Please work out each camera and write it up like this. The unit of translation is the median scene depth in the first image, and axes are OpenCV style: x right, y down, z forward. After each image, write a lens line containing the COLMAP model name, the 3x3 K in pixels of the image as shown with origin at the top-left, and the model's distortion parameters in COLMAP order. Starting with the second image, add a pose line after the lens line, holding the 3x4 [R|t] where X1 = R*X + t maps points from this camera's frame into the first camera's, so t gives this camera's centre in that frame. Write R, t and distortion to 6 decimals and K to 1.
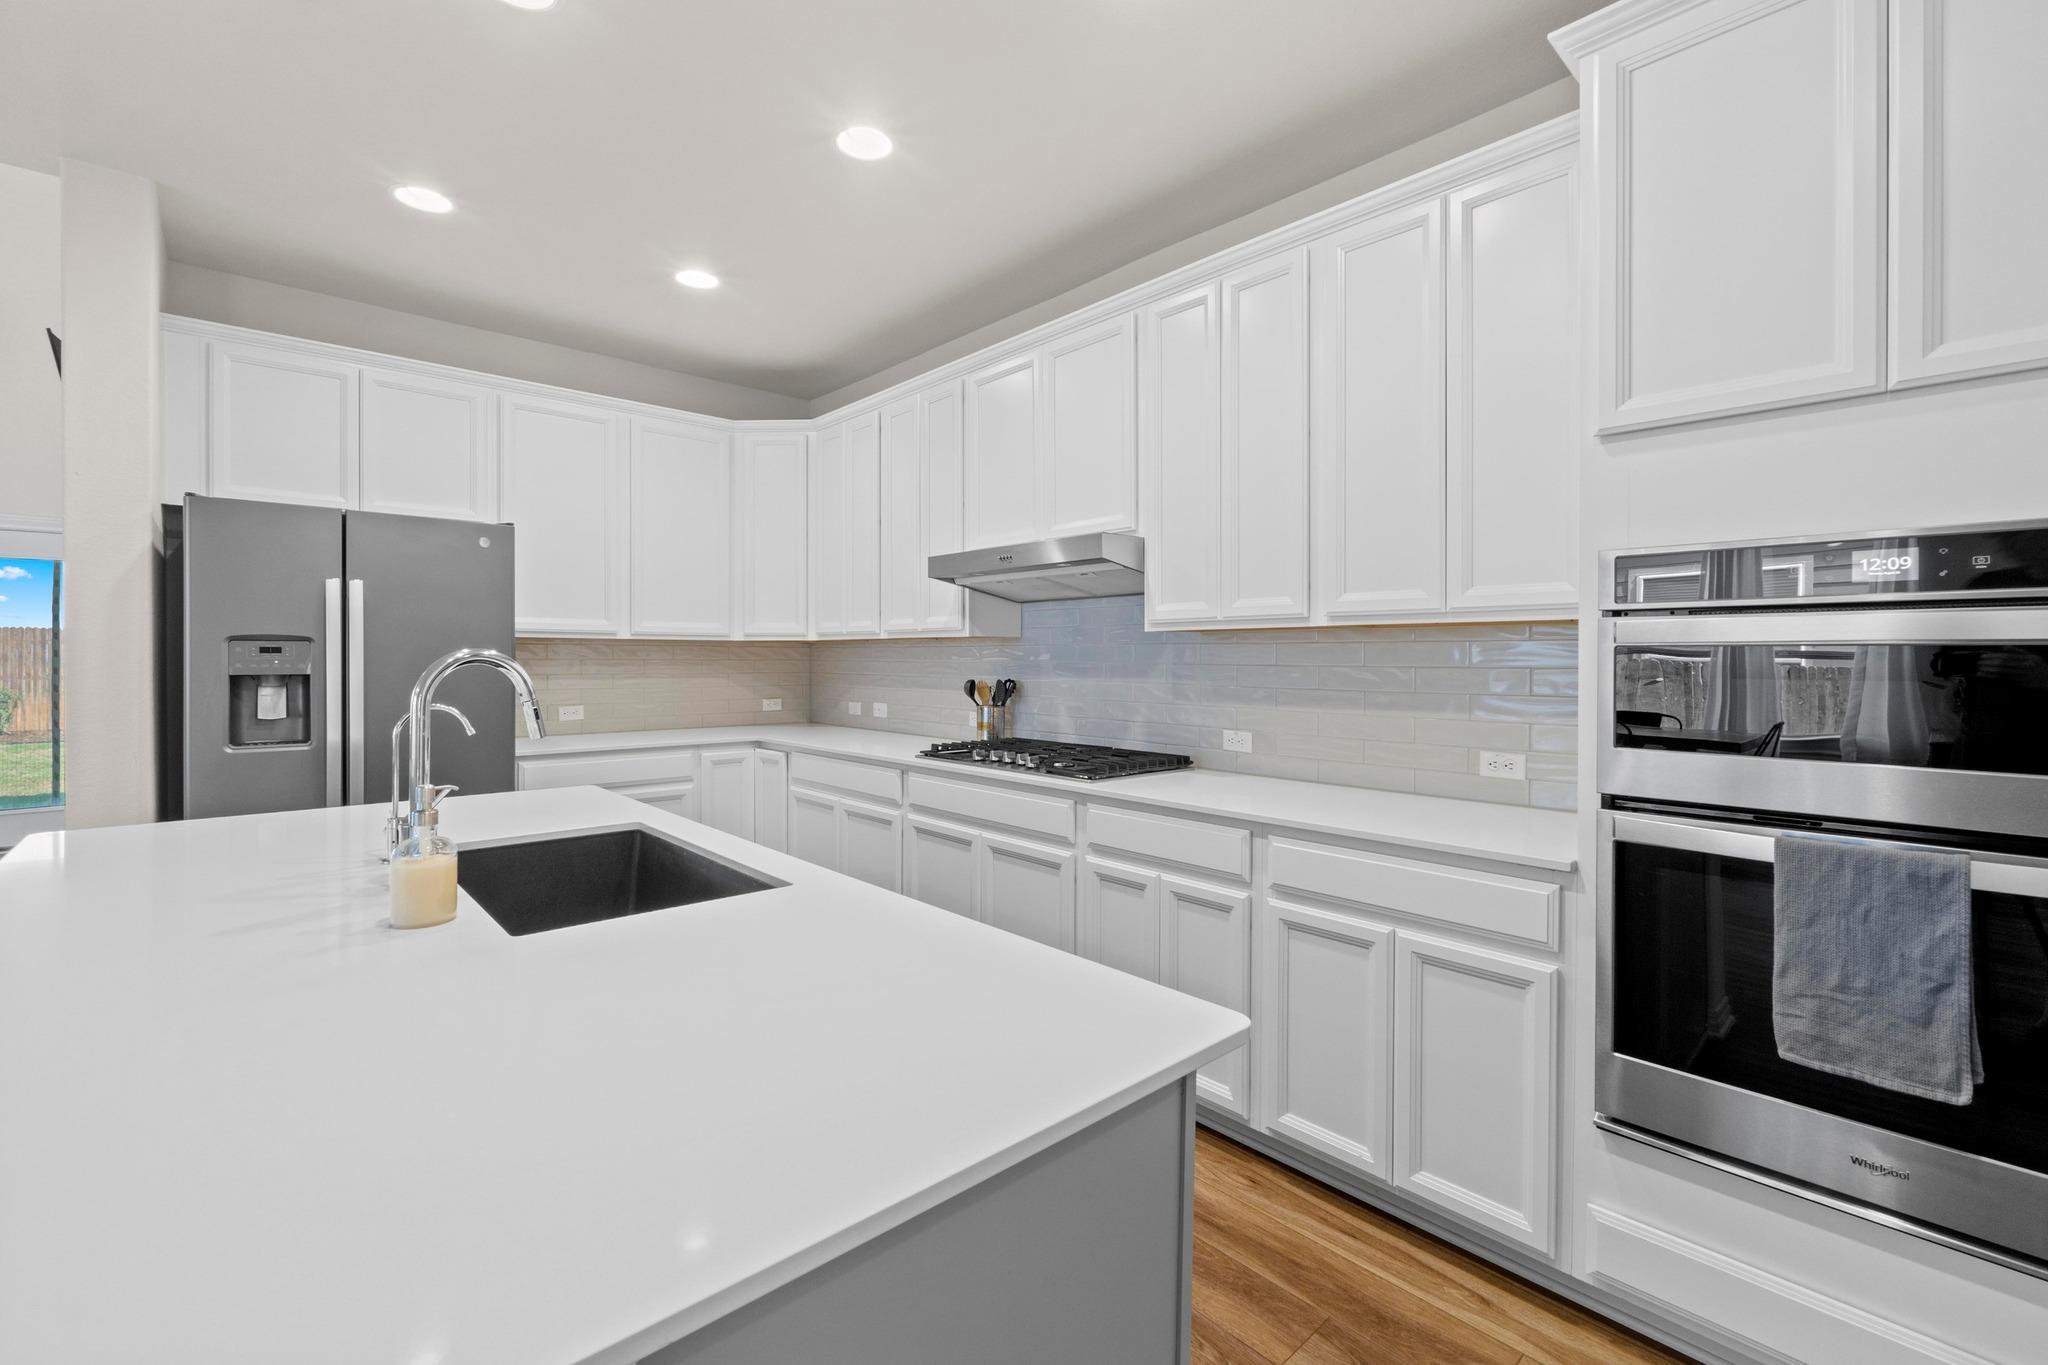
lens RADIAL K [[880.2, 0, 1021.6], [0, 880.2, 658.6], [0, 0, 1]] dist [-0.001717, -0.000871]
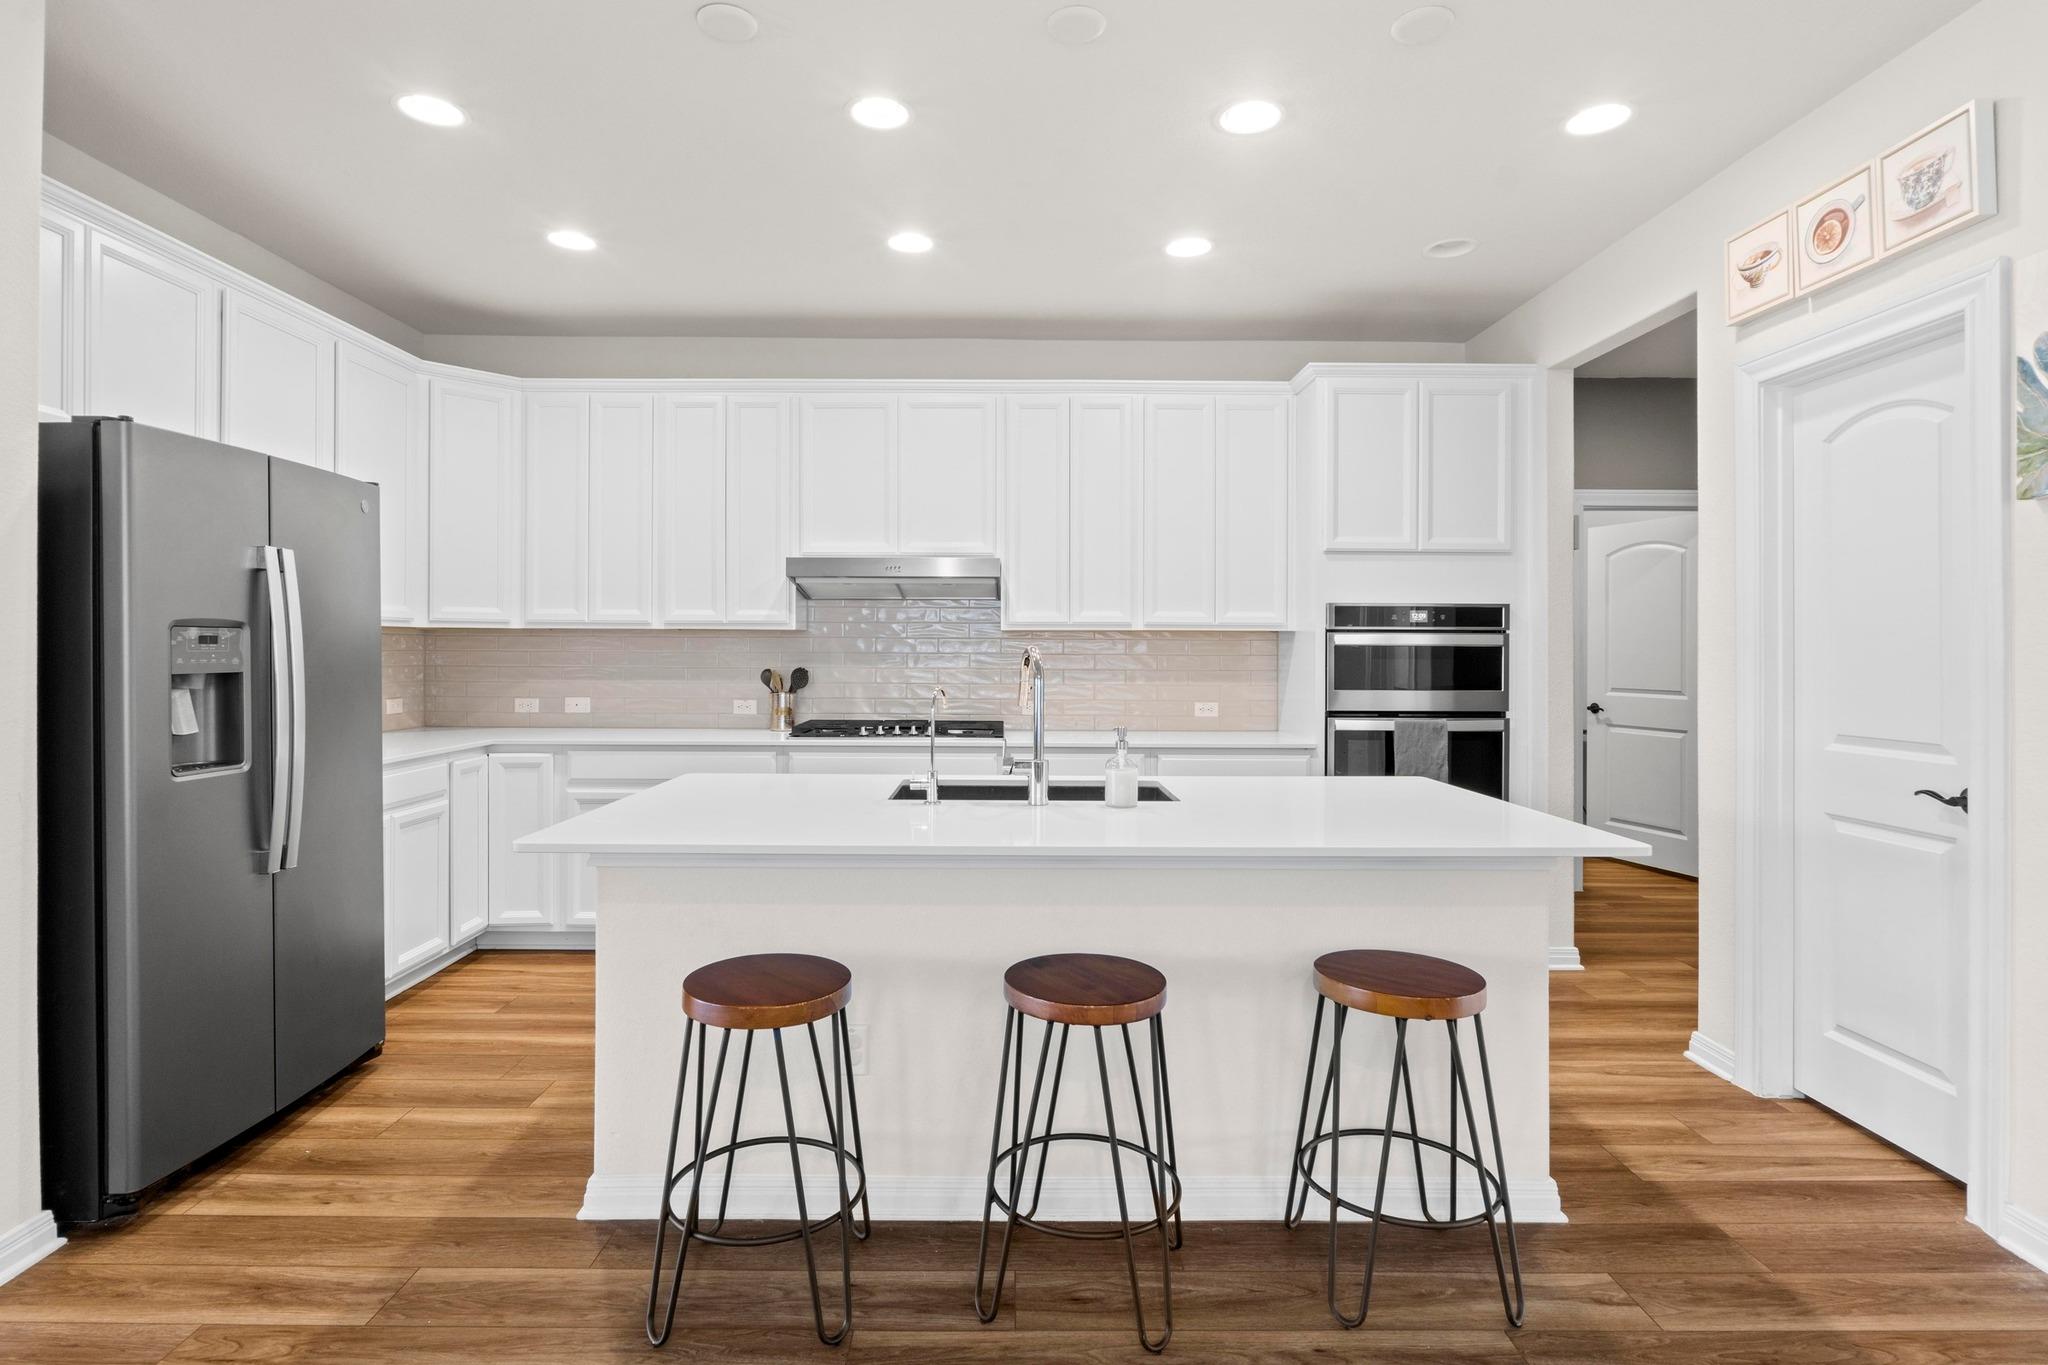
lens RADIAL K [[1012.6, 0, 1016.0], [0, 1012.6, 650.2], [0, 0, 1]] dist [-0.004317, -0.000751]
pose [[0.668313, -0.001247, 0.743879, -1.036259], [-0.001254, 0.999995, 0.002803, -0.004127], [-0.743879, -0.002806, 0.668308, -0.075306]]
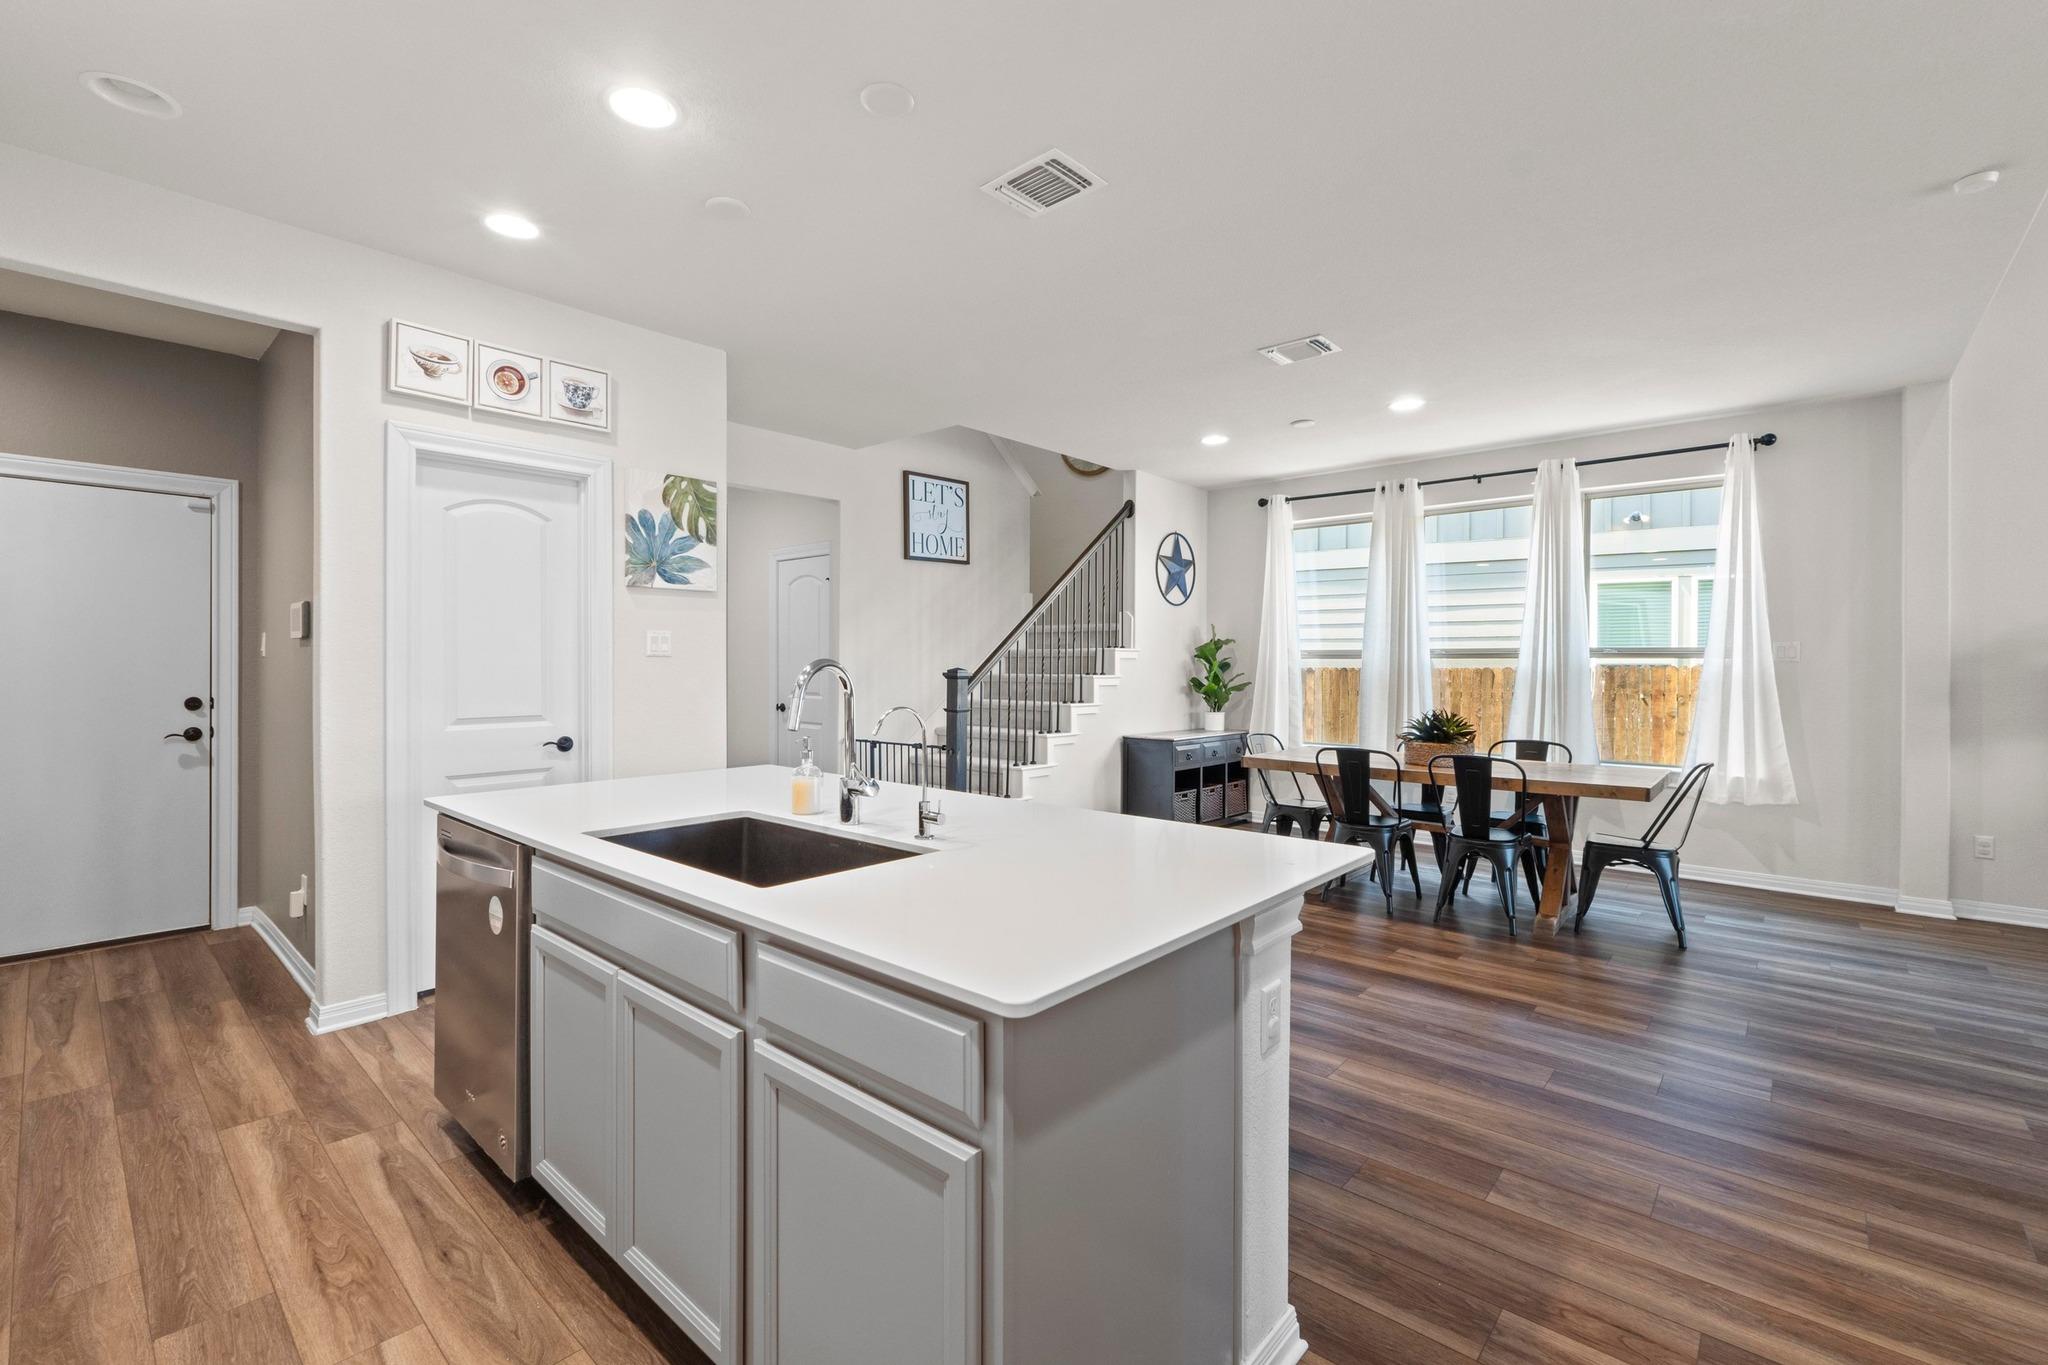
lens RADIAL K [[880.2, 0, 1021.6], [0, 880.2, 658.6], [0, 0, 1]] dist [-0.001717, -0.000871]
pose [[-0.994717, -0.007392, -0.102393, -0.423776], [-0.006994, 0.999967, -0.004241, -0.003250], [0.102421, -0.003503, -0.994735, 1.275618]]
